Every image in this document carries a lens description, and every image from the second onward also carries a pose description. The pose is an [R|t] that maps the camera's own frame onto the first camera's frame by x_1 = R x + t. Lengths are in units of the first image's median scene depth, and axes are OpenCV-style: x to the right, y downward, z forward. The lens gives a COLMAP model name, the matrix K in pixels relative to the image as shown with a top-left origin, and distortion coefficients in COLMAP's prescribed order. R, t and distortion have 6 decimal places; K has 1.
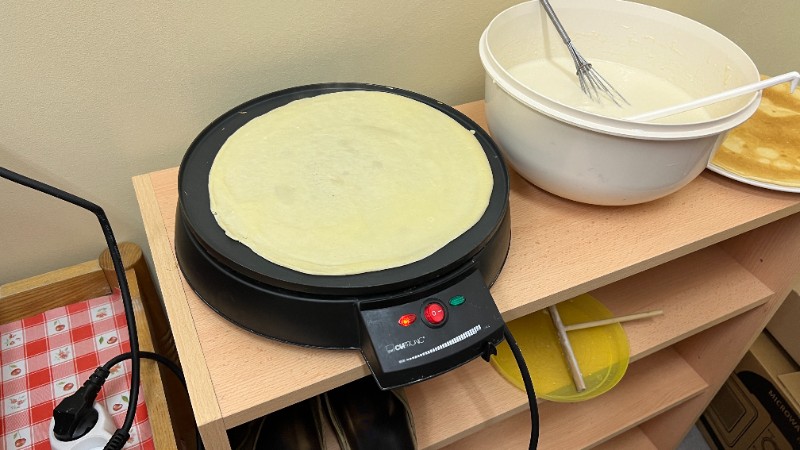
lens RADIAL K [[617.2, 0, 399.3], [0, 617.2, 226.5], [0, 0, 1]] dist [0.016520, -0.038268]
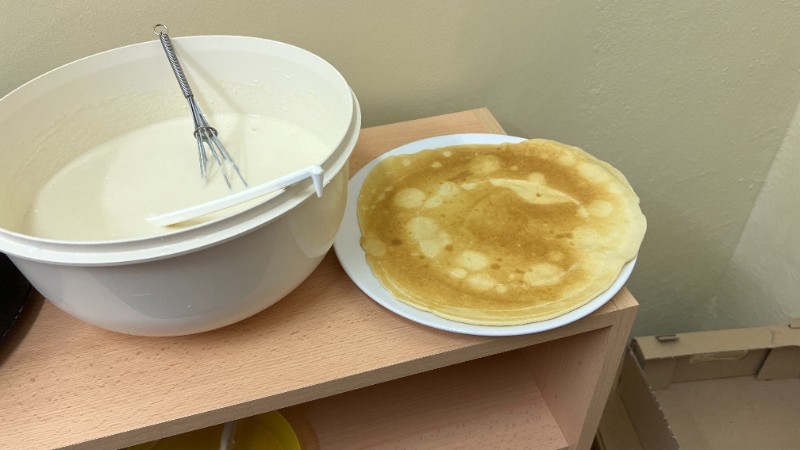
lens RADIAL K [[617.2, 0, 400.3], [0, 617.2, 223.5], [0, 0, 1]] dist [0.016520, -0.038268]
pose [[0.983150, 0.058850, -0.173068, 0.636711], [-0.065342, 0.997348, -0.032052, -0.133734], [0.170723, 0.042821, 0.984388, 0.307382]]
